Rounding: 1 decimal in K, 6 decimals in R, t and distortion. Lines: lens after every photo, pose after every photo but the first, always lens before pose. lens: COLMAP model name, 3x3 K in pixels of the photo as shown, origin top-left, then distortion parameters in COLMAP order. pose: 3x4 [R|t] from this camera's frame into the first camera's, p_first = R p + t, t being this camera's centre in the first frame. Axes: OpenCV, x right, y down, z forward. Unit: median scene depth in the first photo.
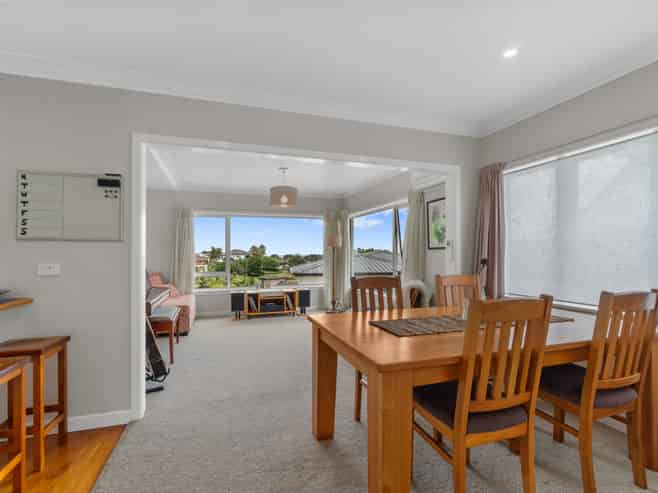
lens RADIAL K [[314.7, 0, 327.8], [0, 314.7, 254.5], [0, 0, 1]] dist [0.000128, -0.000232]
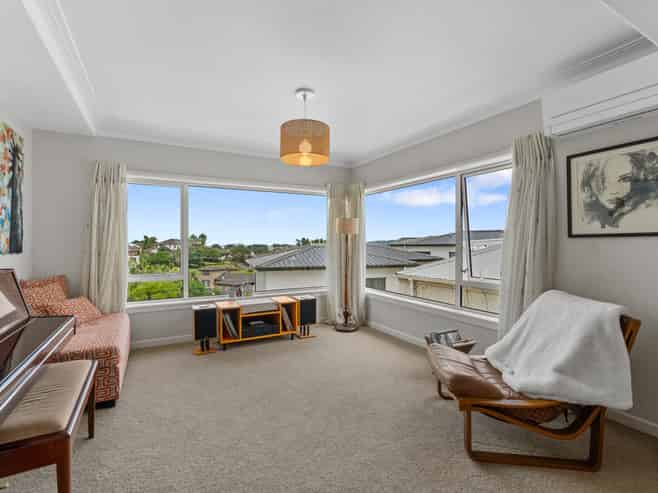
lens RADIAL K [[320.8, 0, 329.0], [0, 320.8, 246.5], [0, 0, 1]] dist [-0.002763, -0.000903]
pose [[0.985661, 0.001312, 0.168732, -0.166157], [-0.002295, 0.999982, 0.005631, -0.002134], [-0.168722, -0.005937, 0.985646, 0.375292]]
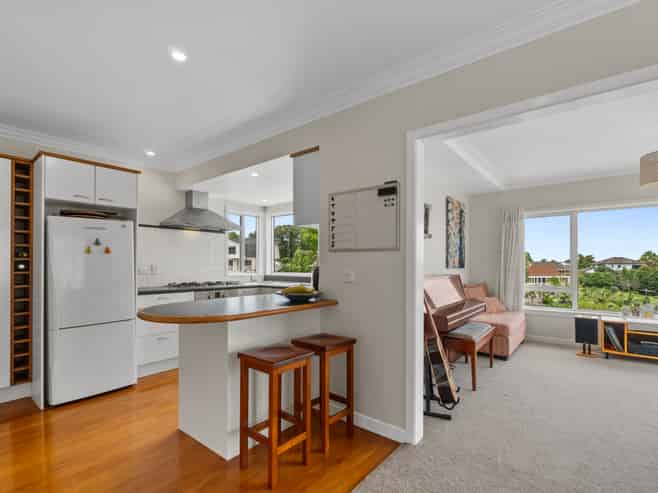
lens RADIAL K [[325.9, 0, 326.9], [0, 325.9, 261.9], [0, 0, 1]] dist [-0.000030, -0.000431]
pose [[0.530992, 0.000625, -0.847377, 0.029013], [-0.004316, 0.999989, -0.001966, -0.001179], [0.847366, 0.004701, 0.530988, 0.118134]]
